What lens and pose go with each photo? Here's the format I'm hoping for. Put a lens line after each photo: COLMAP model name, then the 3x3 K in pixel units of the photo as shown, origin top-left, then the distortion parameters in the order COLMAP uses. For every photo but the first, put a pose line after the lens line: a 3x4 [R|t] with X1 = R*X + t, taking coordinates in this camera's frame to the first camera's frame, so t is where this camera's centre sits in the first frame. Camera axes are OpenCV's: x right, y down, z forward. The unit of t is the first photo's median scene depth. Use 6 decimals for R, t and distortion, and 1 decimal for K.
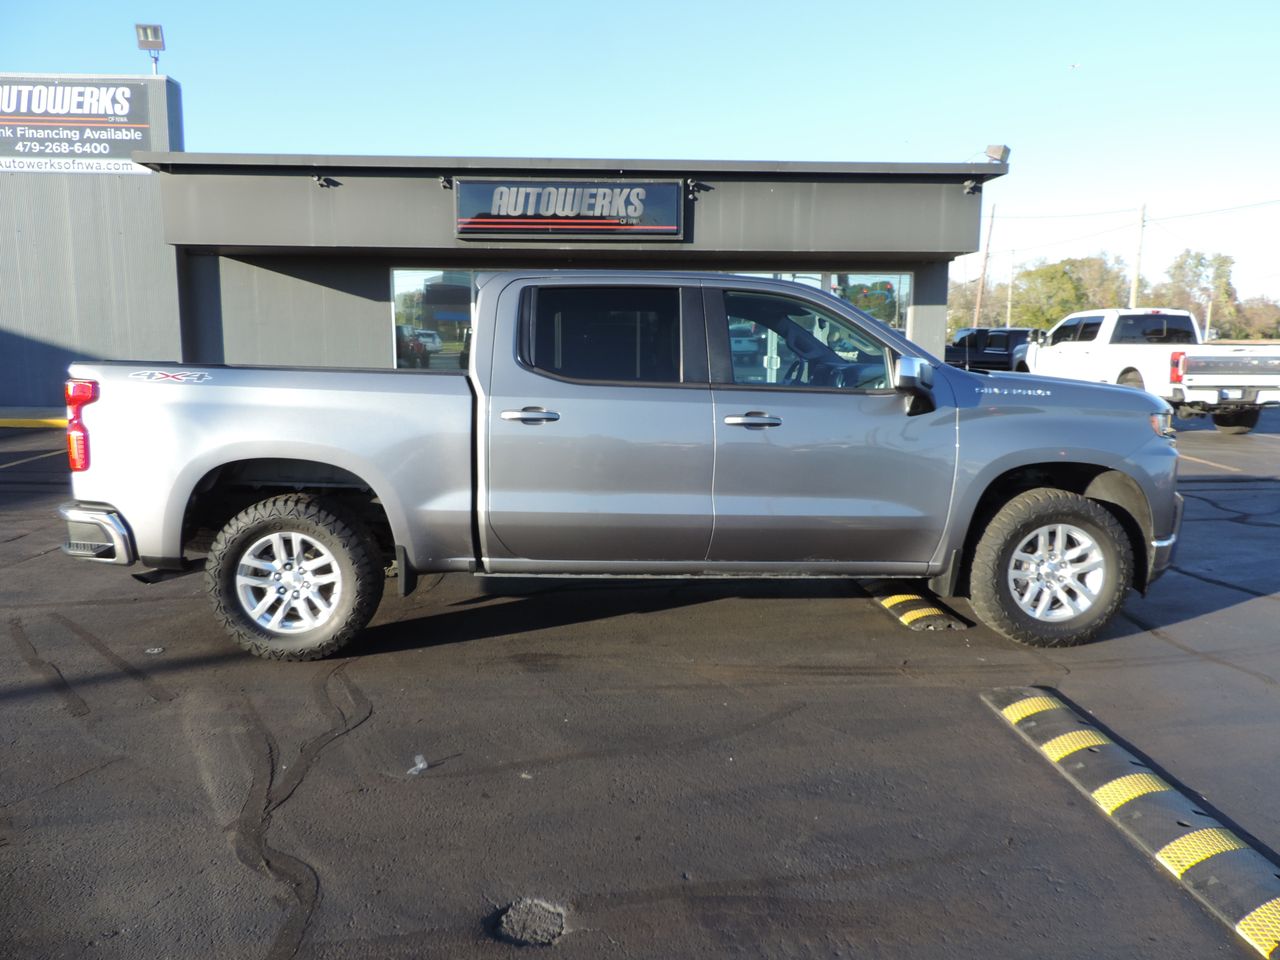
lens RADIAL K [[901.4, 0, 640.0], [0, 901.4, 480.0], [0, 0, 1]] dist [-0.014116, -0.005379]
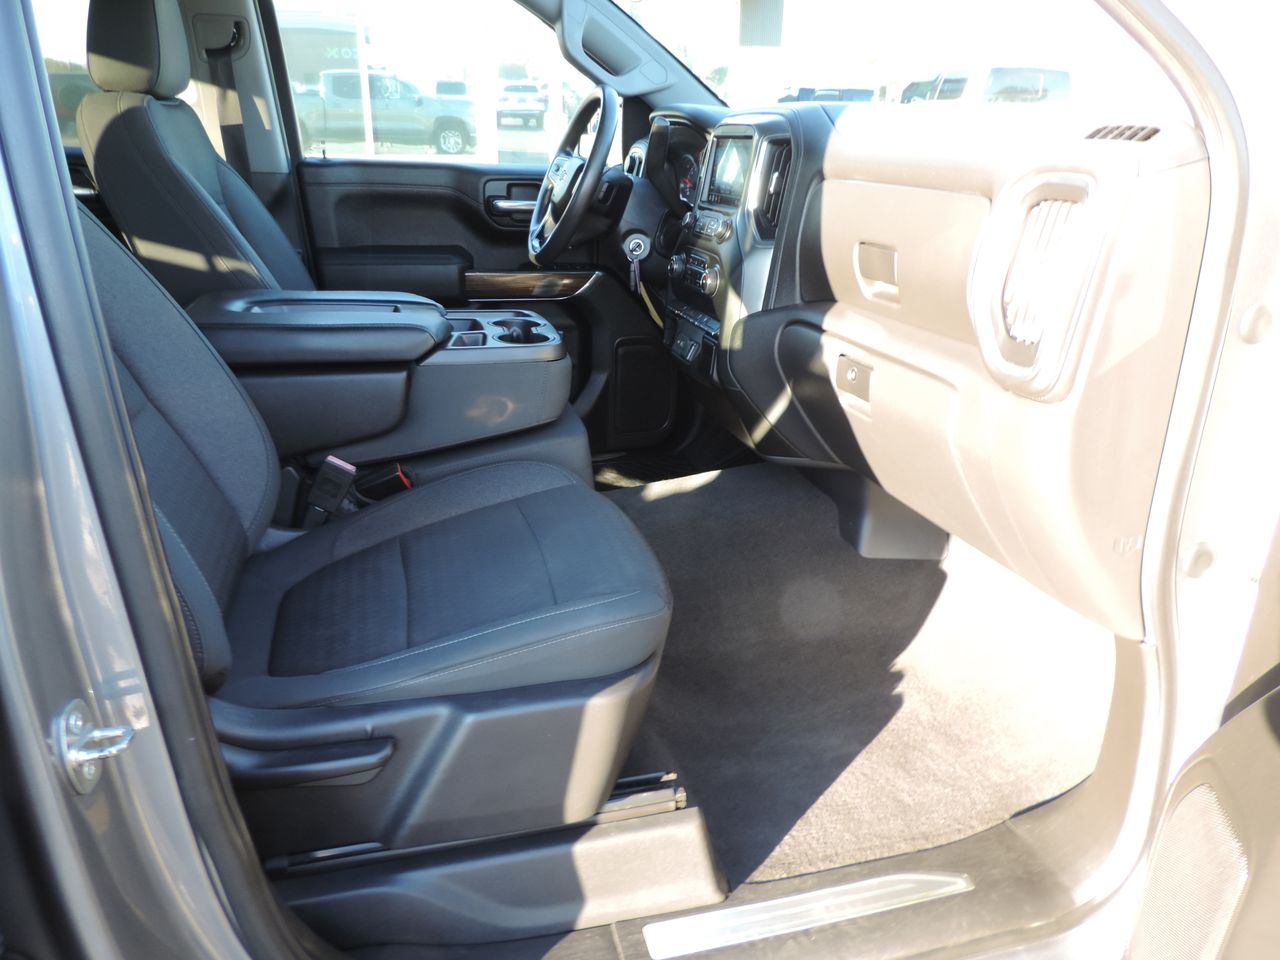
lens RADIAL K [[901.4, 0, 640.0], [0, 901.4, 480.0], [0, 0, 1]] dist [-0.014116, -0.005379]
pose [[0.974877, -0.064916, 0.213072, 0.040429], [0.011306, 0.969777, 0.243731, -0.027796], [-0.222455, -0.235199, 0.946148, 0.233277]]
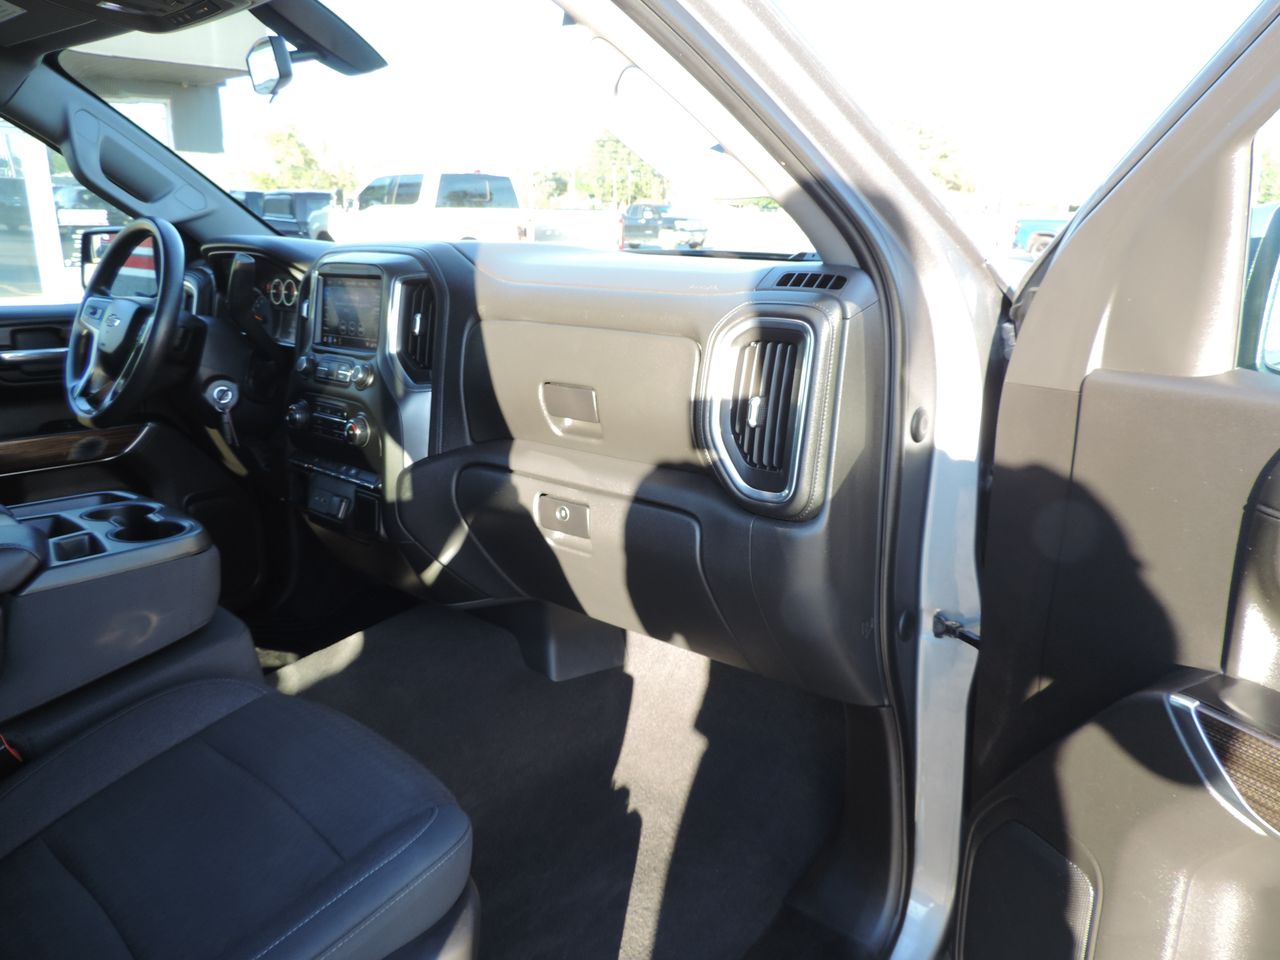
lens RADIAL K [[906.9, 0, 640.0], [0, 906.9, 480.0], [0, 0, 1]] dist [-0.006552, -0.000017]
pose [[0.704302, -0.183535, 0.685765, 0.030661], [0.087473, 0.981077, 0.172733, -0.031755], [-0.704491, -0.061670, 0.707029, 0.242365]]
